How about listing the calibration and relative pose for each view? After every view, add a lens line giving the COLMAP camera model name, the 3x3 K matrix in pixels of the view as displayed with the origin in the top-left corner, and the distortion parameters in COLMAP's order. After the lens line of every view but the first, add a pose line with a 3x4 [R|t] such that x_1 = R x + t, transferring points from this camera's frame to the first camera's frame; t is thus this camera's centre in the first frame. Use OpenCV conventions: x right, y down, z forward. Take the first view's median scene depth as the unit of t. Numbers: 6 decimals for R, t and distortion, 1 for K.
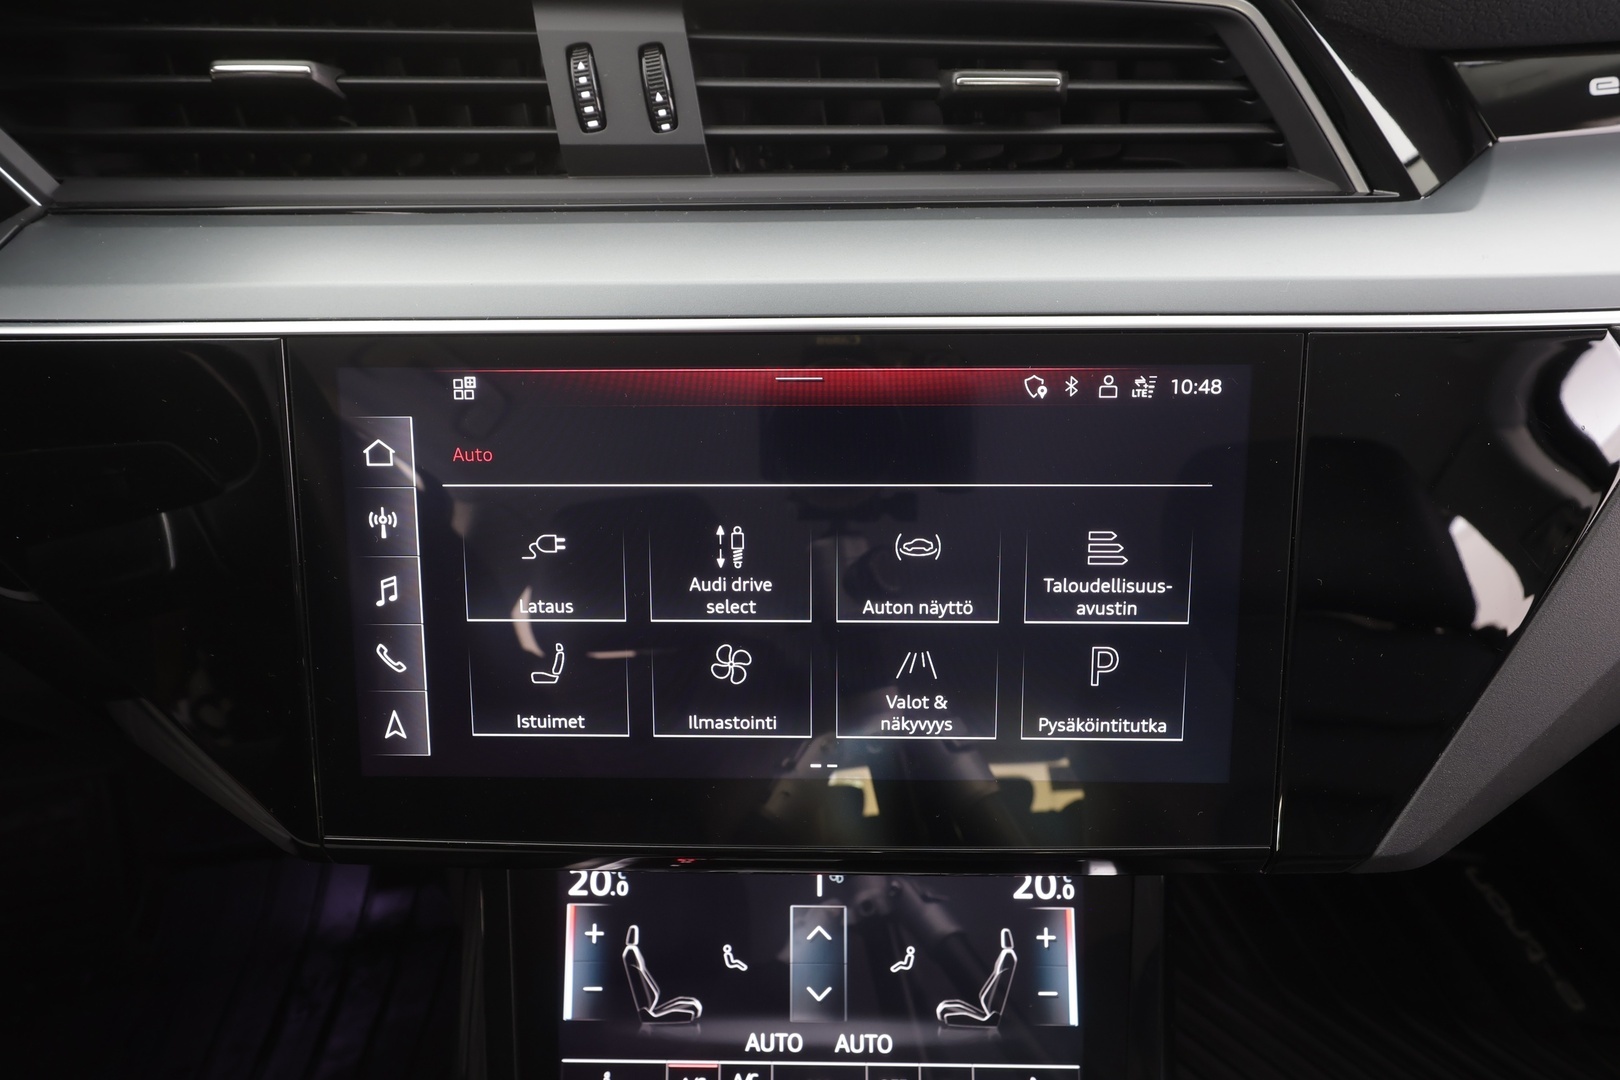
lens RADIAL K [[917.0, 0, 810.0], [0, 917.0, 536.3], [0, 0, 1]] dist [-0.000133, 0.000414]
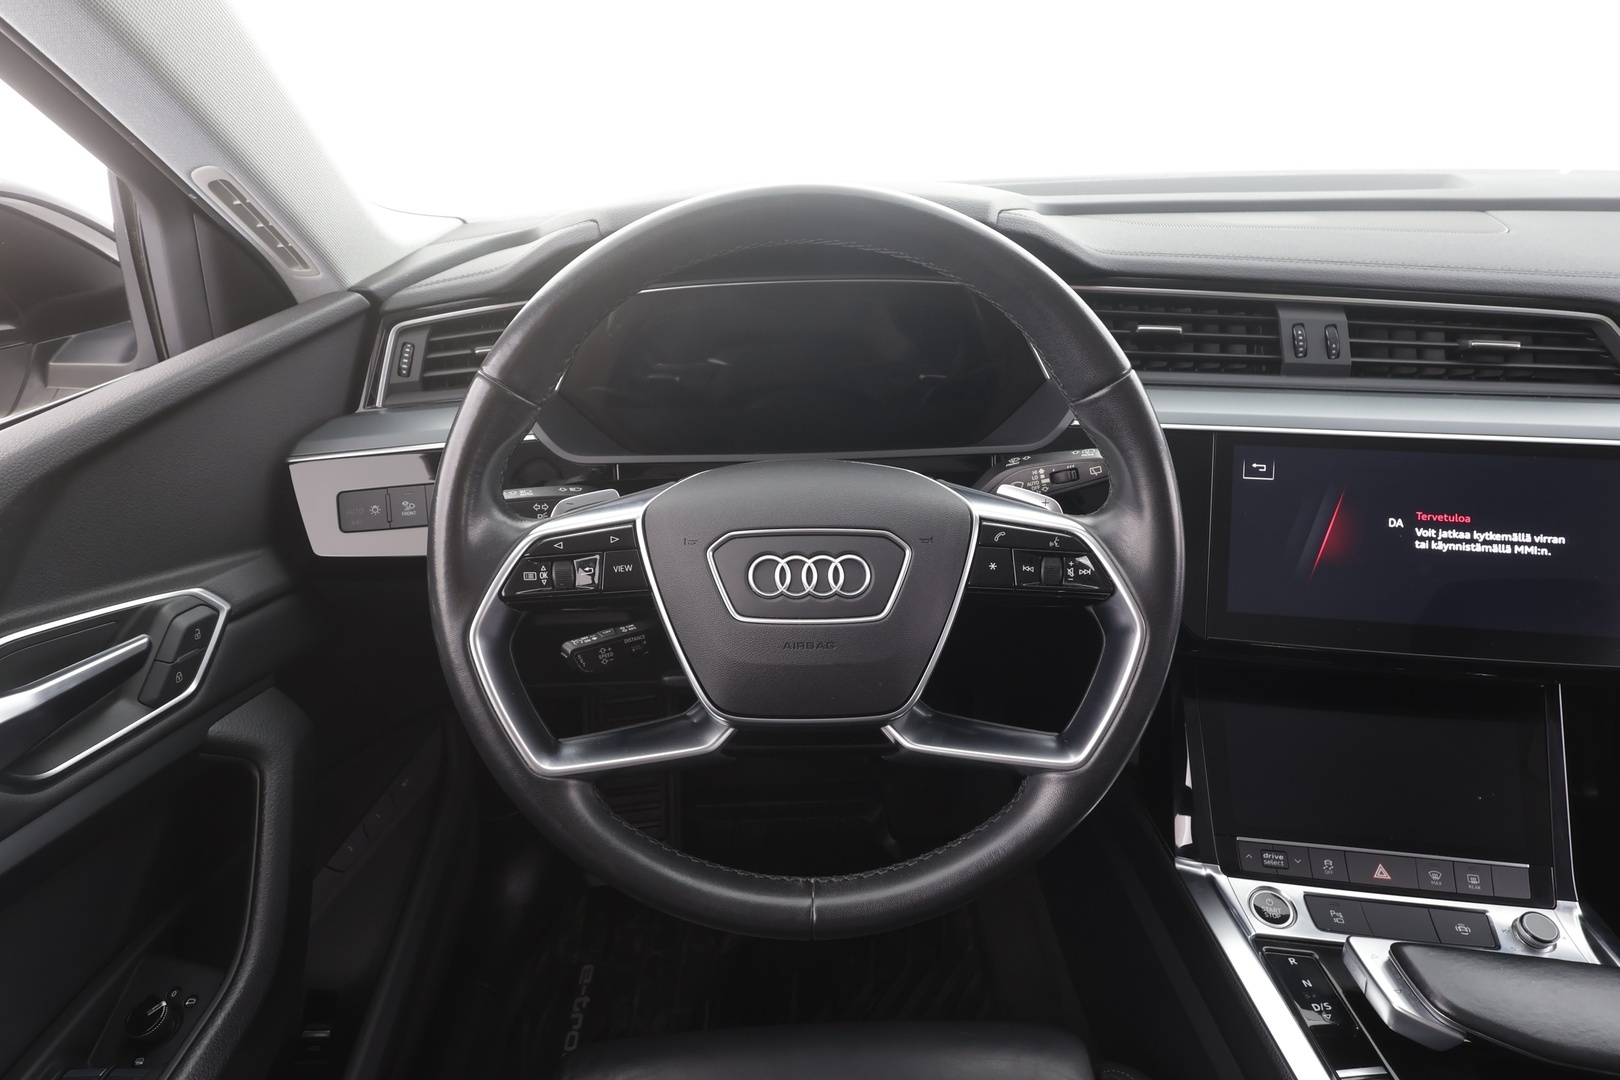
lens RADIAL K [[917.0, 0, 807.7], [0, 917.0, 547.8], [0, 0, 1]] dist [-0.000133, 0.000414]
pose [[0.990958, 0.062777, -0.118577, -1.095351], [-0.083162, 0.980930, -0.175670, 0.515133], [0.105287, 0.183943, 0.977282, -1.245913]]
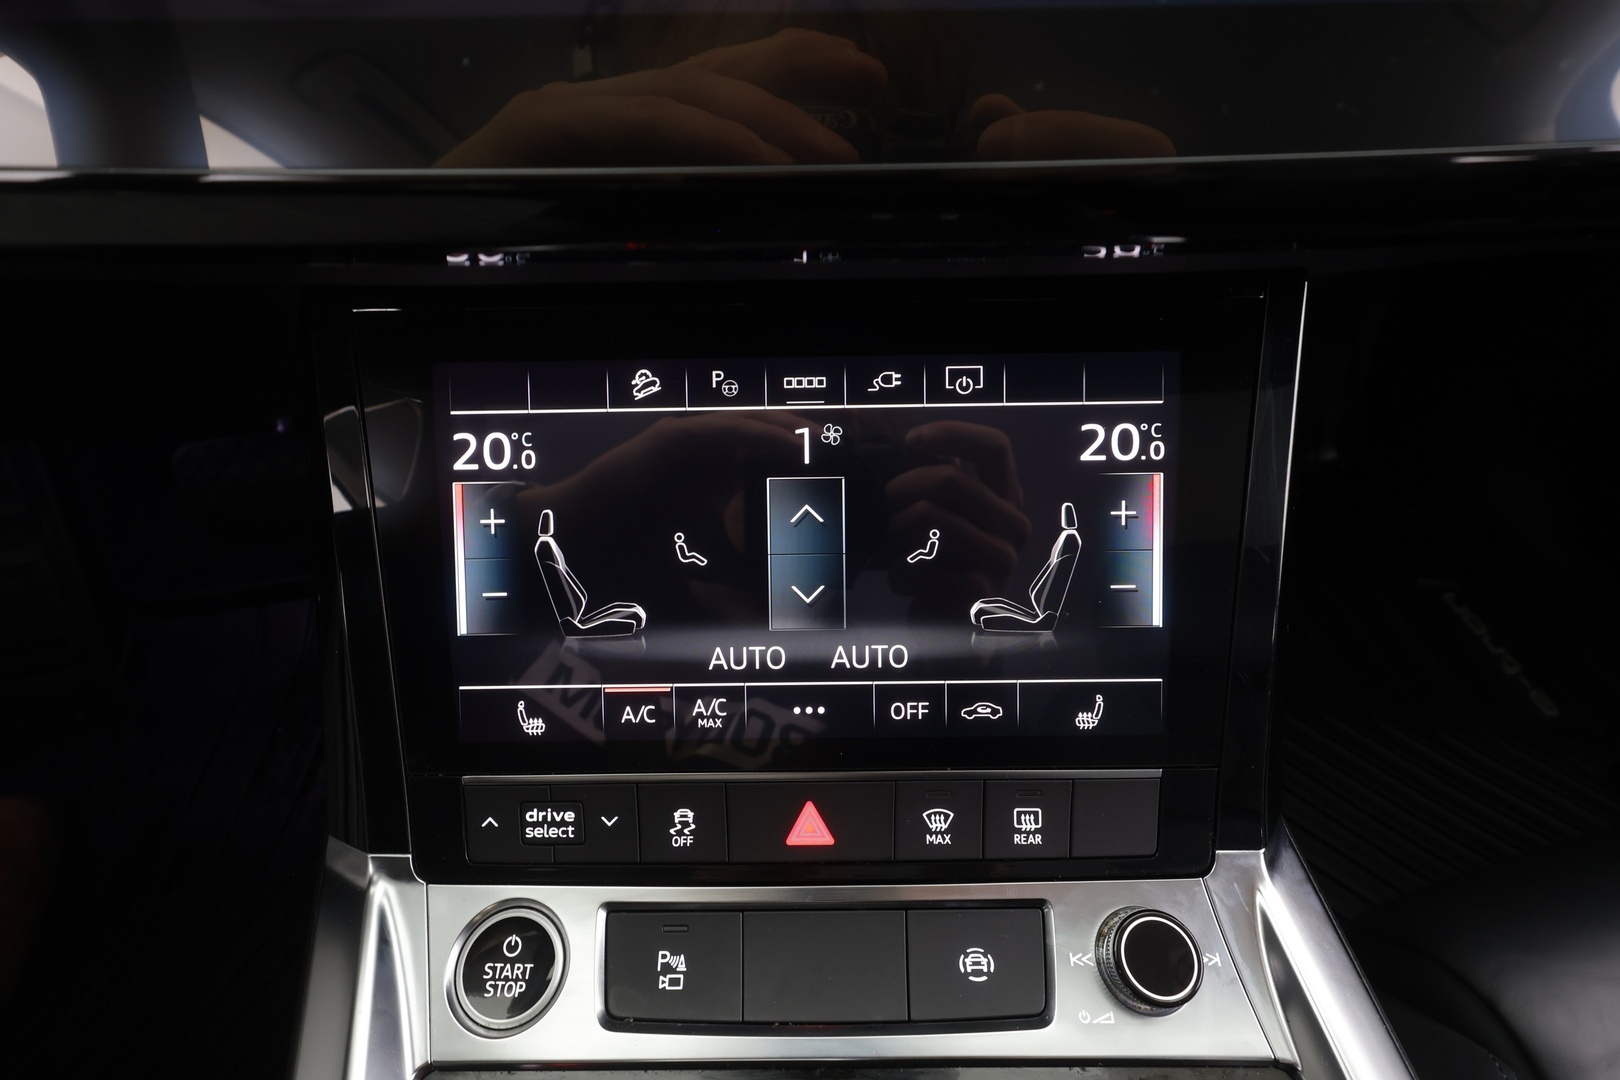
lens RADIAL K [[788.8, 0, 808.1], [0, 788.8, 538.3], [0, 0, 1]] dist [0.002553, 0.000444]
pose [[0.999780, -0.015290, 0.014339, 0.002027], [0.012596, 0.985004, 0.172069, 0.391842], [-0.016755, -0.171850, 0.984981, 0.442430]]
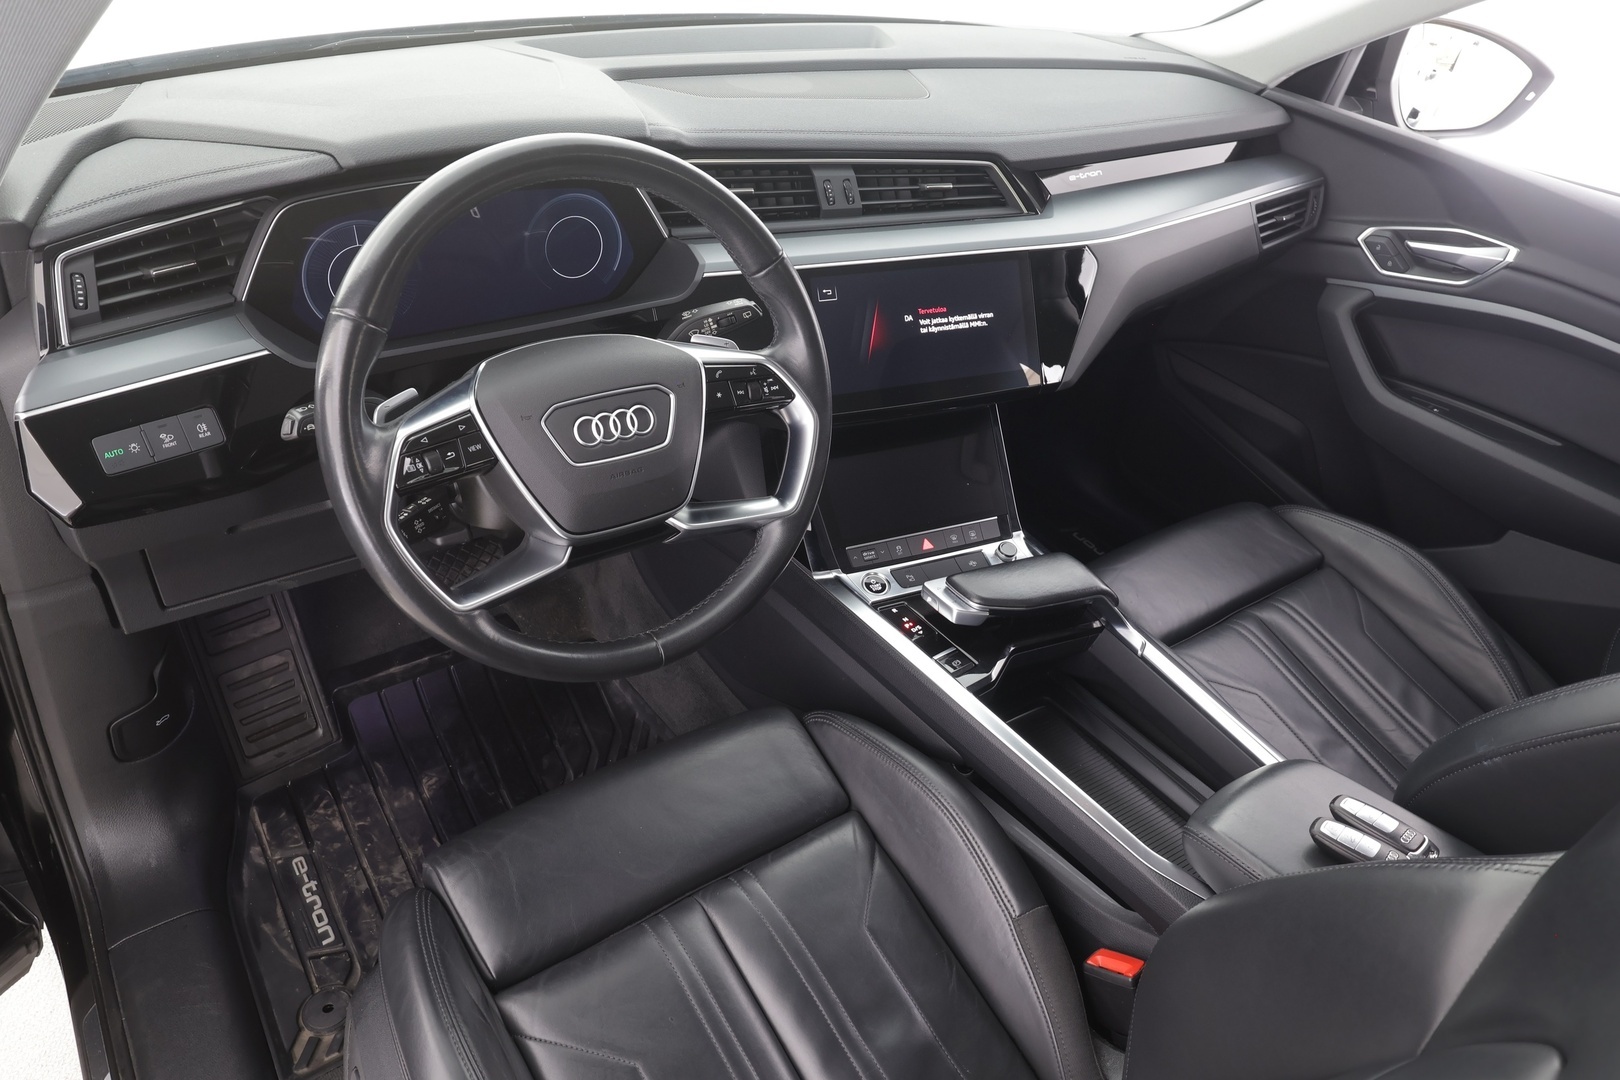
lens RADIAL K [[1060.7, 0, 812.0], [0, 1060.7, 551.1], [0, 0, 1]] dist [0.000707, 0.003222]
pose [[0.891537, -0.179411, 0.415900, -1.945504], [0.180119, 0.982914, 0.037899, 0.572409], [-0.415594, 0.041123, 0.908620, -2.192287]]
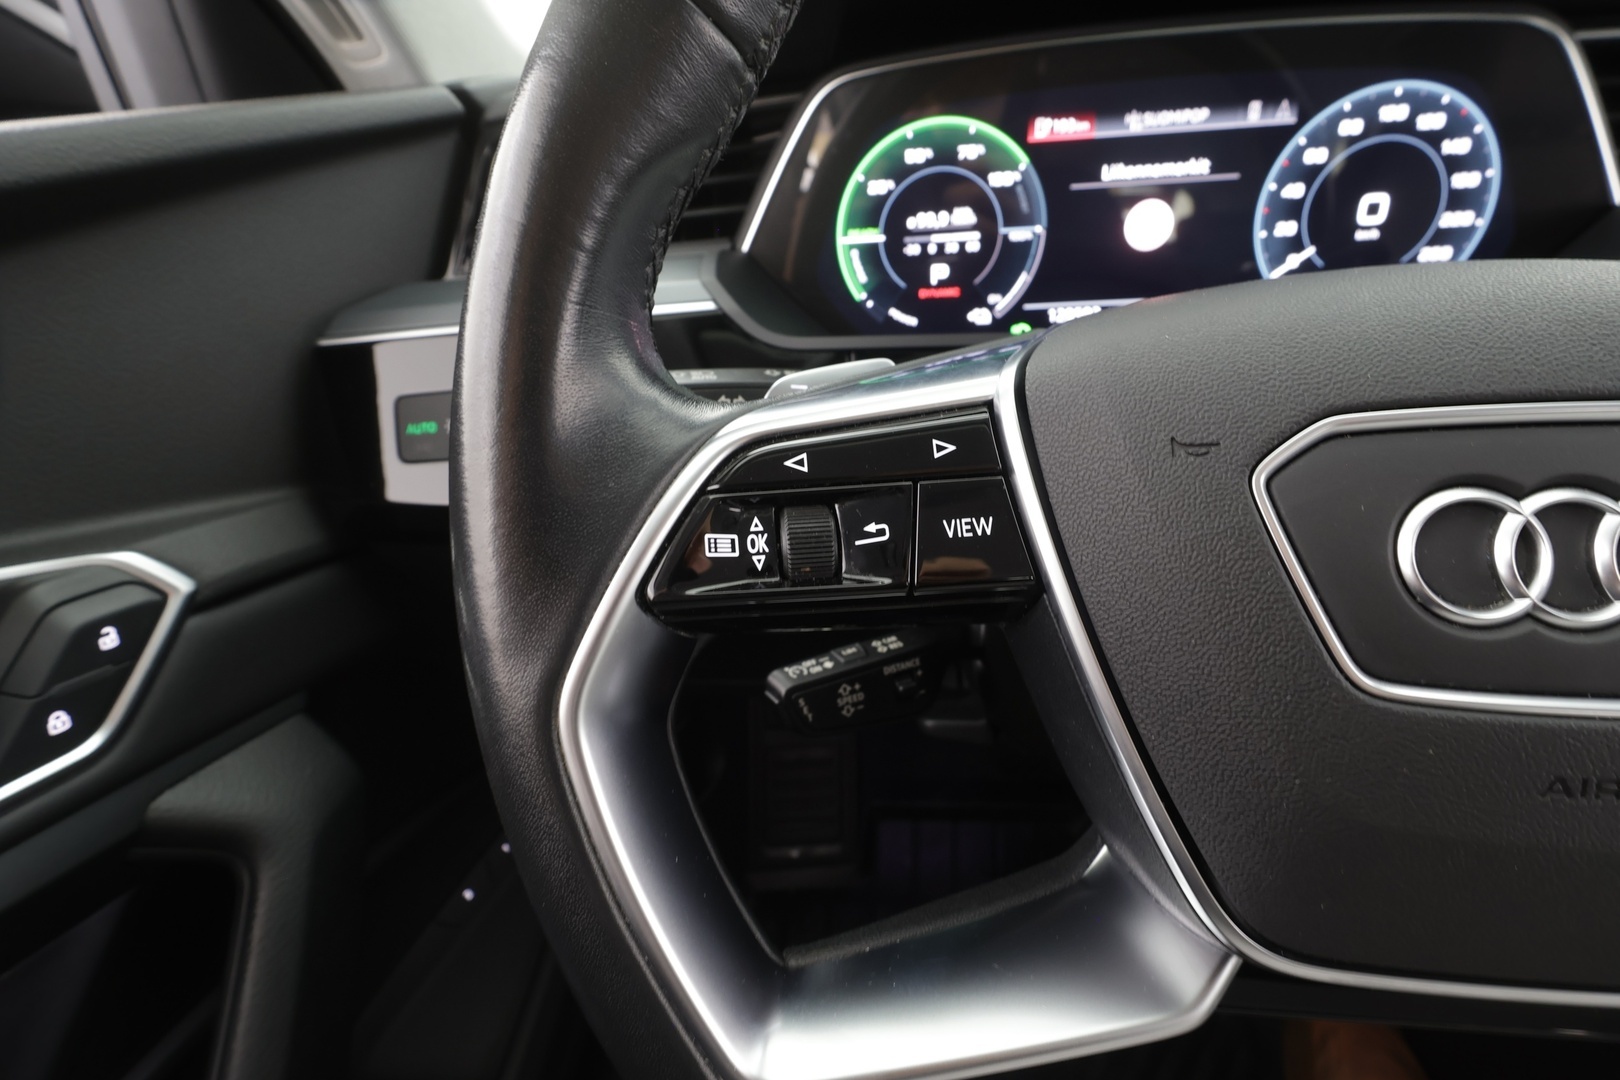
lens RADIAL K [[760.0, 0, 804.8], [0, 760.0, 535.0], [0, 0, 1]] dist [-0.002889, -0.000067]
pose [[0.963126, 0.081476, -0.256419, -1.567544], [-0.120184, 0.982961, -0.139085, 0.383703], [0.240718, 0.164773, 0.956507, -0.220206]]
